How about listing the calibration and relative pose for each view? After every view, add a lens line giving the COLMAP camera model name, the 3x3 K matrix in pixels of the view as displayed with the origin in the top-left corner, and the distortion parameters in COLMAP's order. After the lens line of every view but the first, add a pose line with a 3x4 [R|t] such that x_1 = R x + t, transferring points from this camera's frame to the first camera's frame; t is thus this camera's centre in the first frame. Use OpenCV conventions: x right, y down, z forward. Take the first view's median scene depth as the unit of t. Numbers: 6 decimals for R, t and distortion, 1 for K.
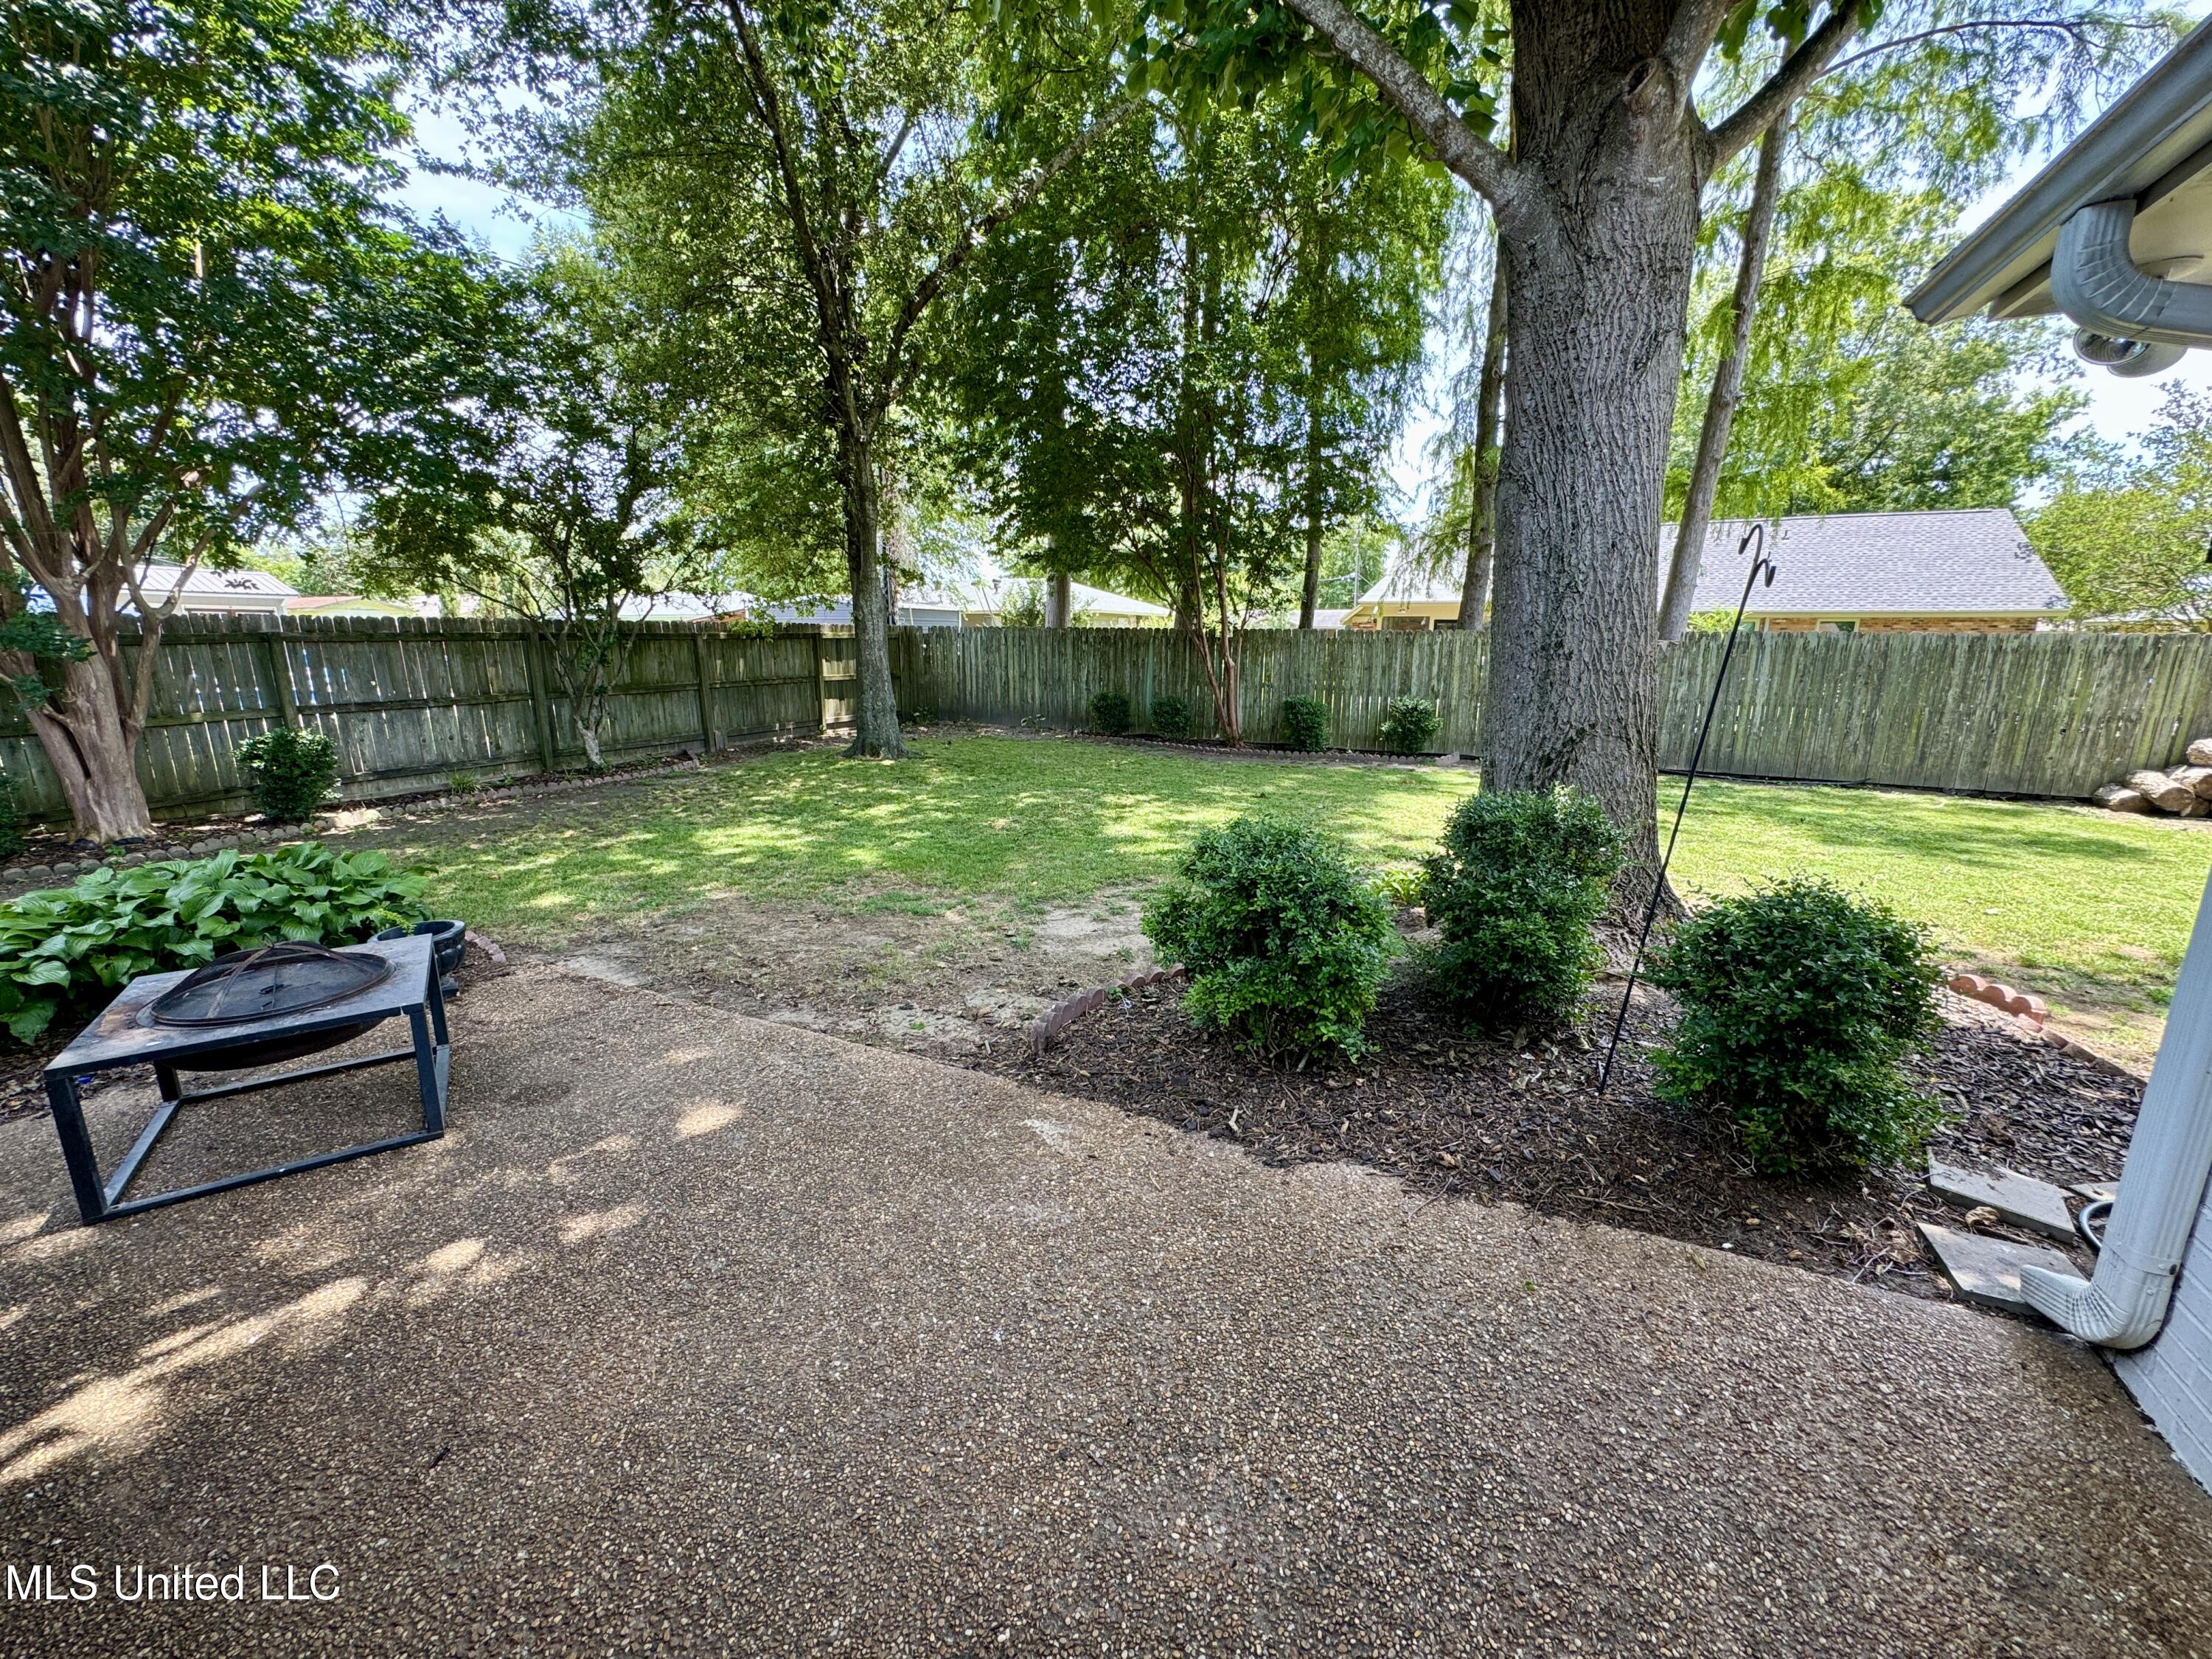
lens RADIAL K [[878.9, 0, 1105.4], [0, 878.9, 829.9], [0, 0, 1]] dist [-0.001311, -0.000304]
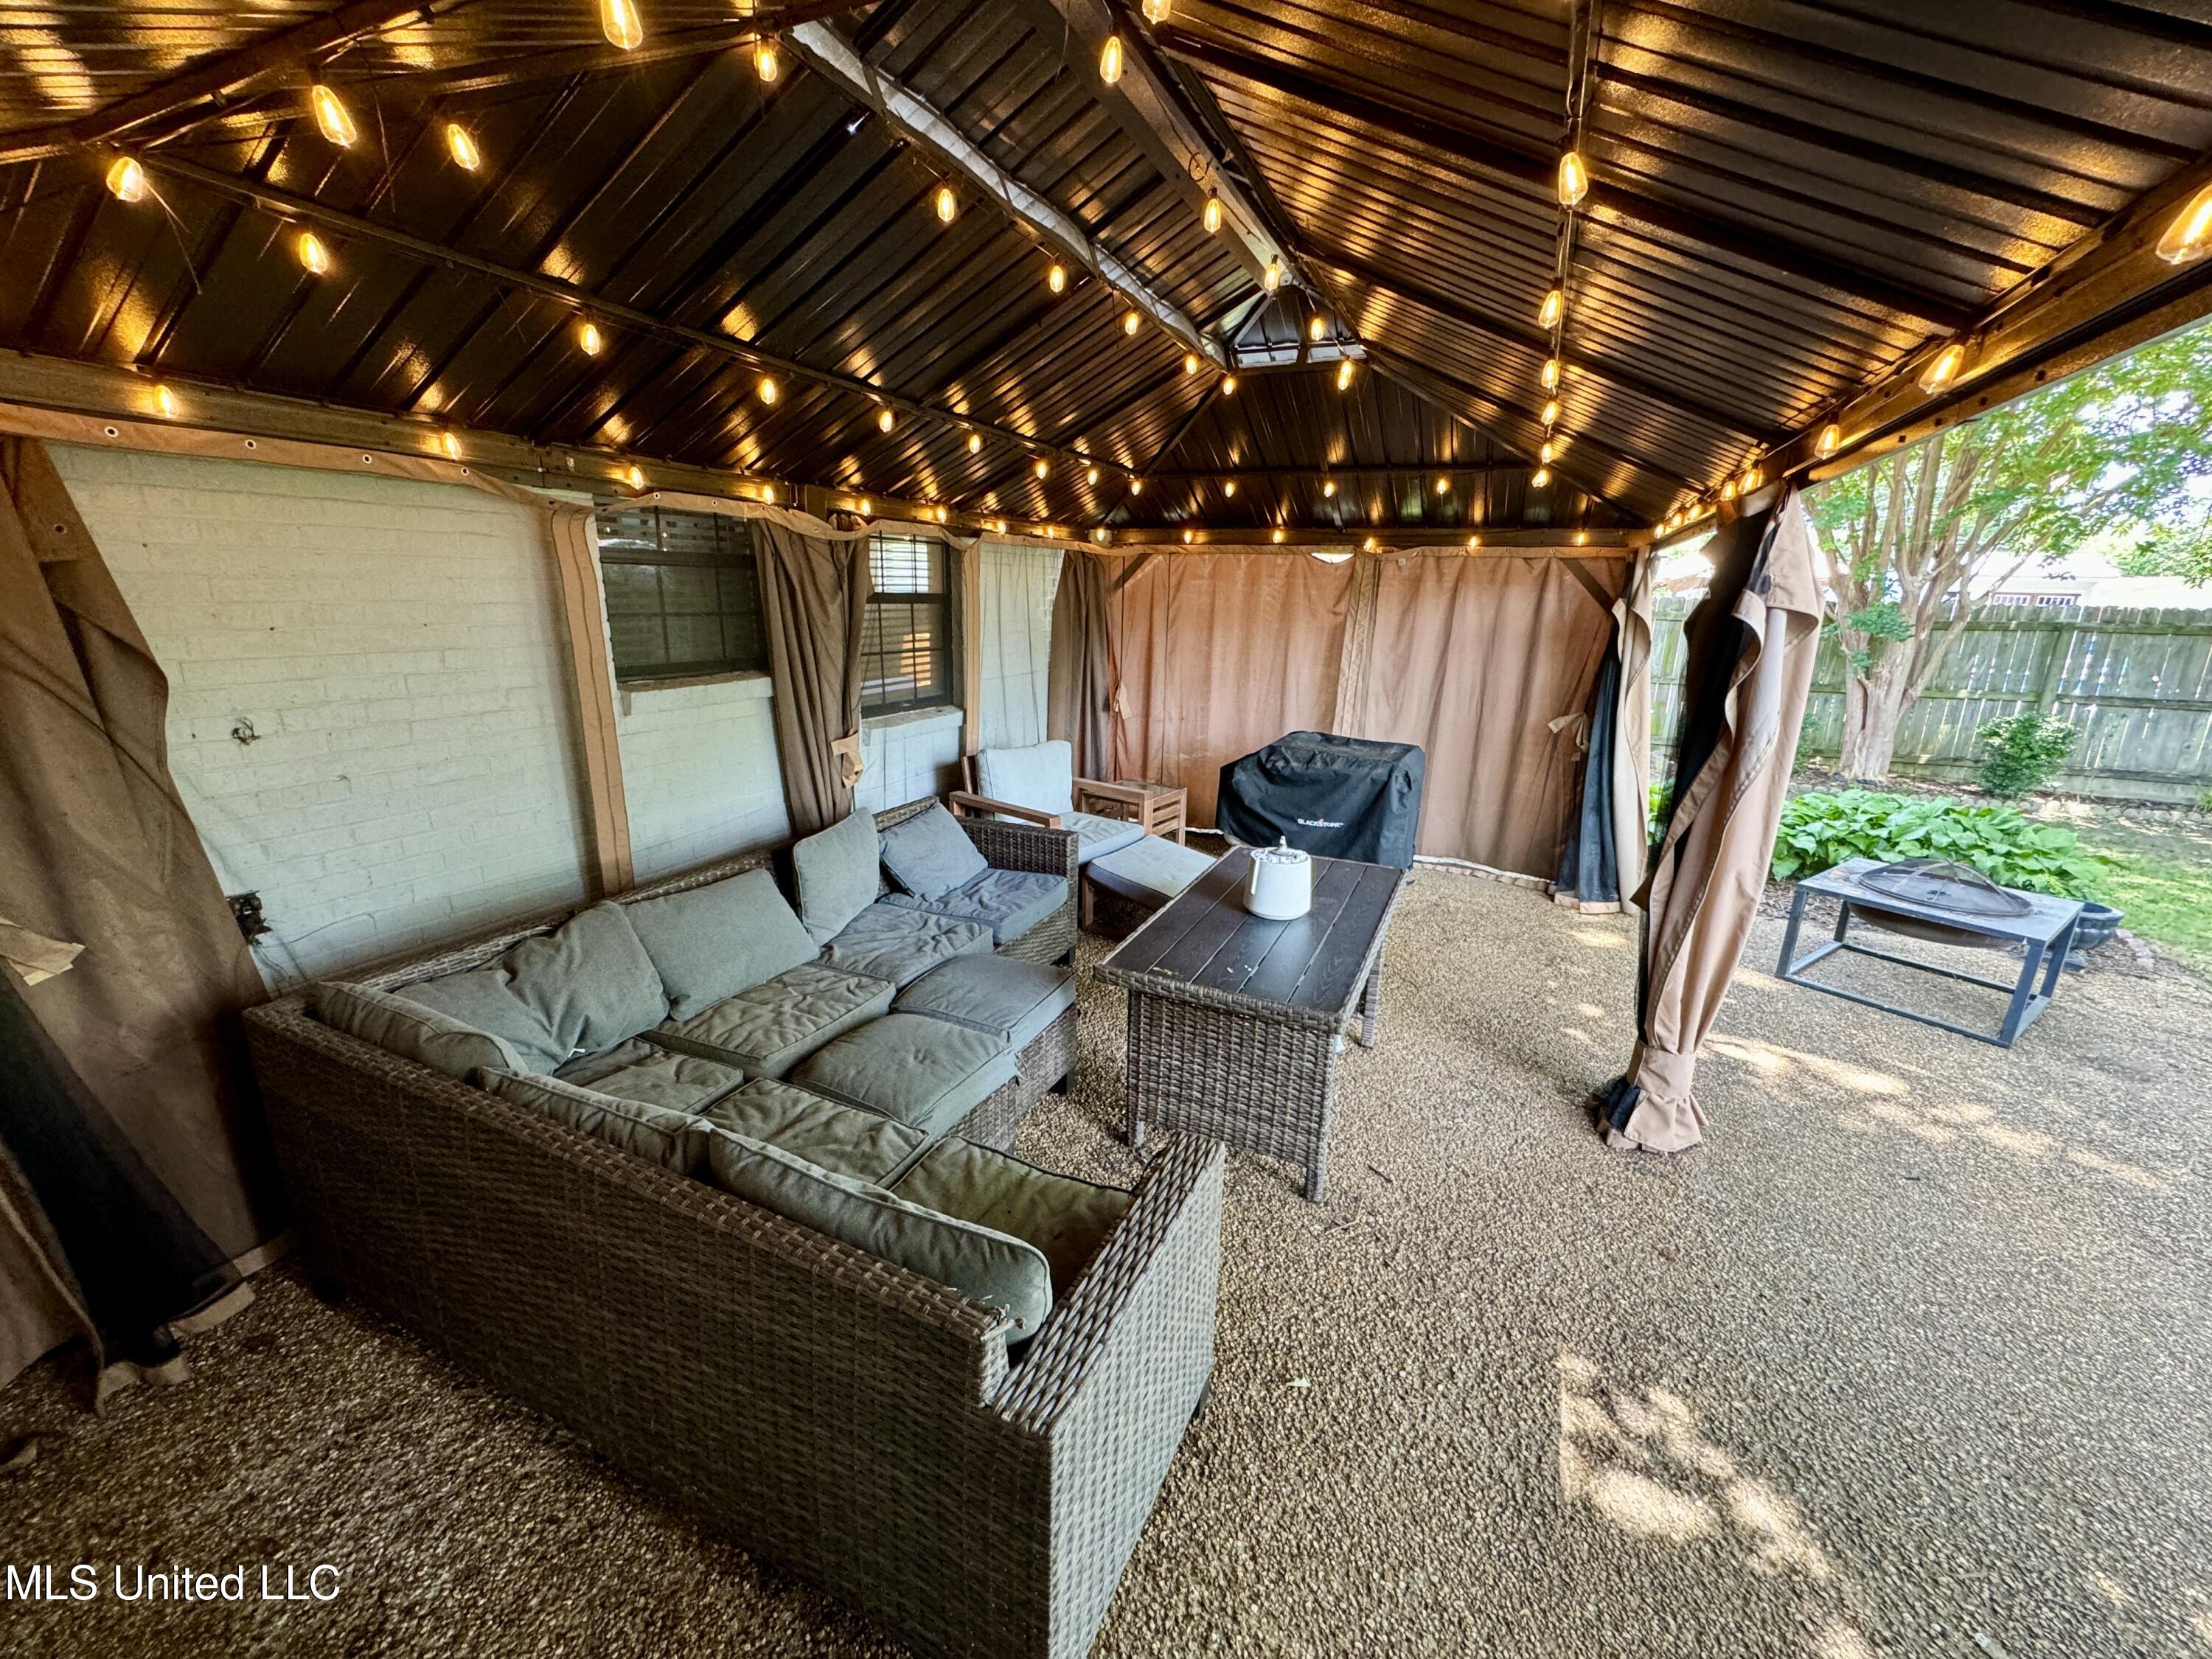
lens RADIAL K [[878.9, 0, 1105.1], [0, 878.9, 835.3], [0, 0, 1]] dist [-0.001311, -0.000304]
pose [[0.007018, 0.262741, -0.964841, 0.251905], [-0.236164, 0.938006, 0.253715, 0.042016], [0.971688, 0.226080, 0.068633, -0.278402]]
